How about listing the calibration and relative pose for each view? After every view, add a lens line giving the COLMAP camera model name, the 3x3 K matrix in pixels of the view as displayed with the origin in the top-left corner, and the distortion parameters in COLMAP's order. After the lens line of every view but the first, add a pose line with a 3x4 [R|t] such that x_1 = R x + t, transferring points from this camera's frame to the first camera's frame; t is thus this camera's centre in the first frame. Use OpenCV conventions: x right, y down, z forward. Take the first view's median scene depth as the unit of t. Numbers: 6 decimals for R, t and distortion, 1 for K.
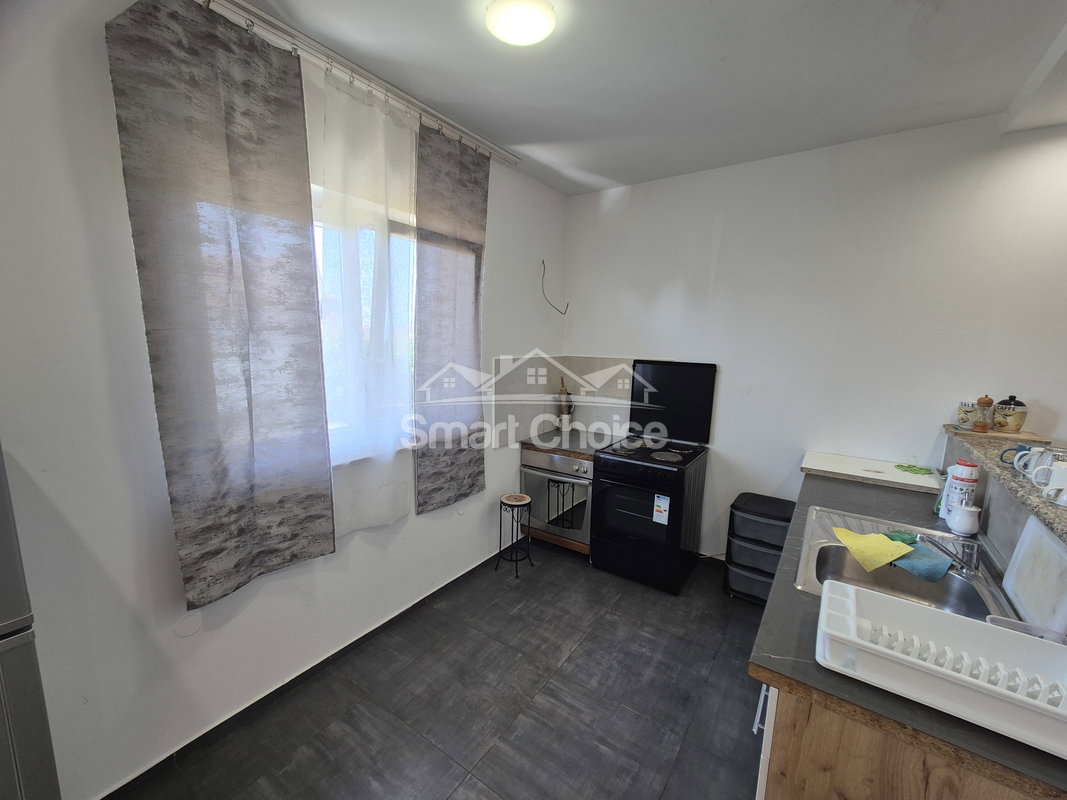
lens RADIAL K [[433.1, 0, 534.6], [0, 433.1, 406.1], [0, 0, 1]] dist [0.002951, 0.000127]
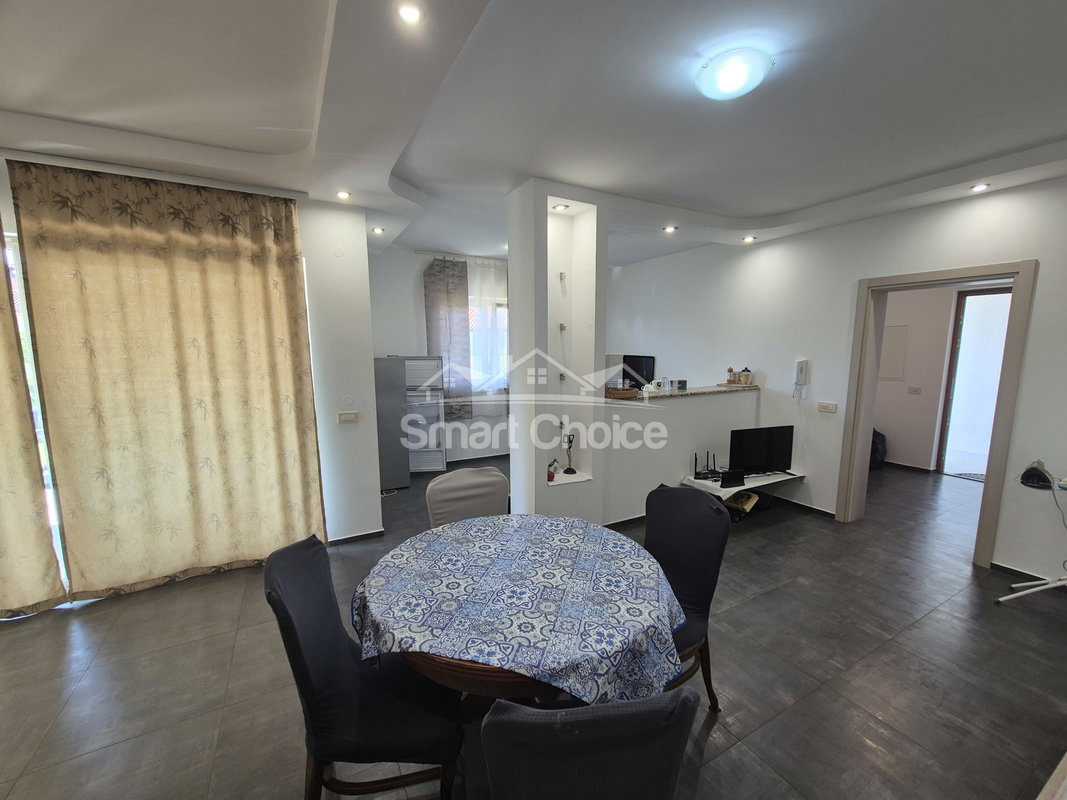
lens RADIAL K [[433.1, 0, 534.6], [0, 433.1, 406.1], [0, 0, 1]] dist [0.002951, 0.000127]
pose [[0.911362, 0.040667, -0.409592, 1.041586], [-0.049313, 0.998727, -0.010565, 0.244586], [0.408641, 0.029827, 0.912208, -1.388729]]
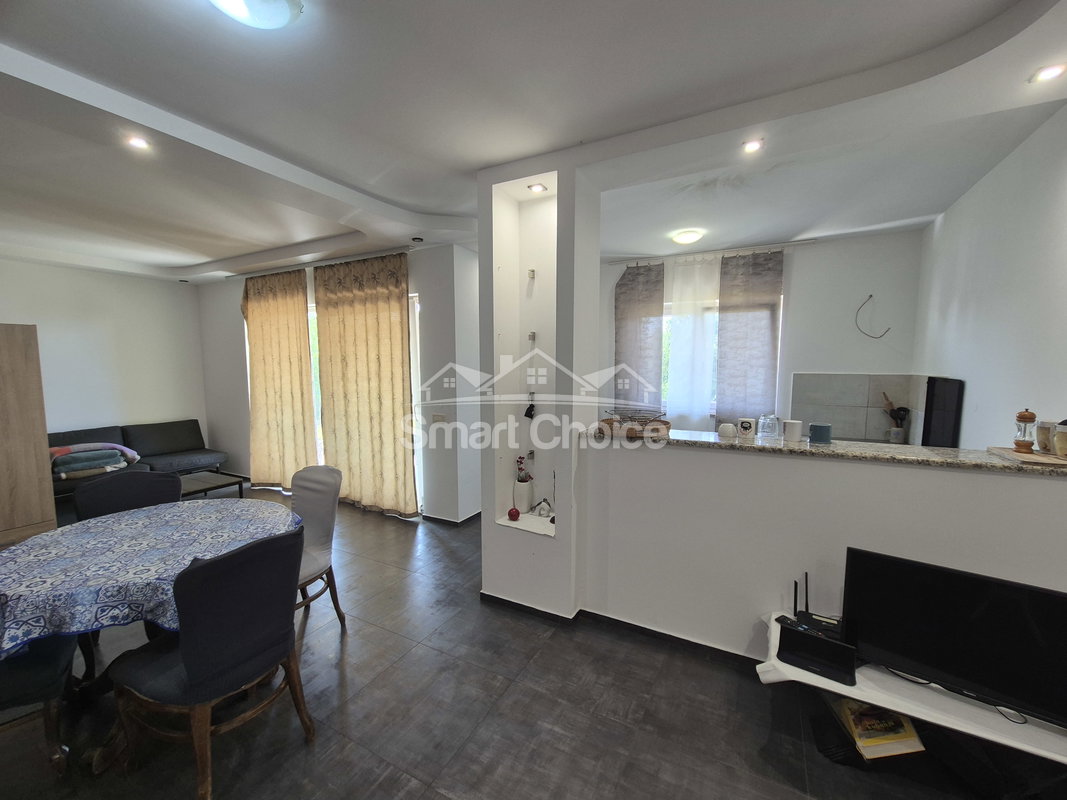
lens RADIAL K [[433.1, 0, 534.6], [0, 433.1, 406.1], [0, 0, 1]] dist [0.002951, 0.000127]
pose [[0.148679, 0.080795, -0.985579, 1.725777], [-0.150831, 0.986848, 0.058145, 0.072359], [0.977315, 0.140011, 0.158909, -0.129325]]
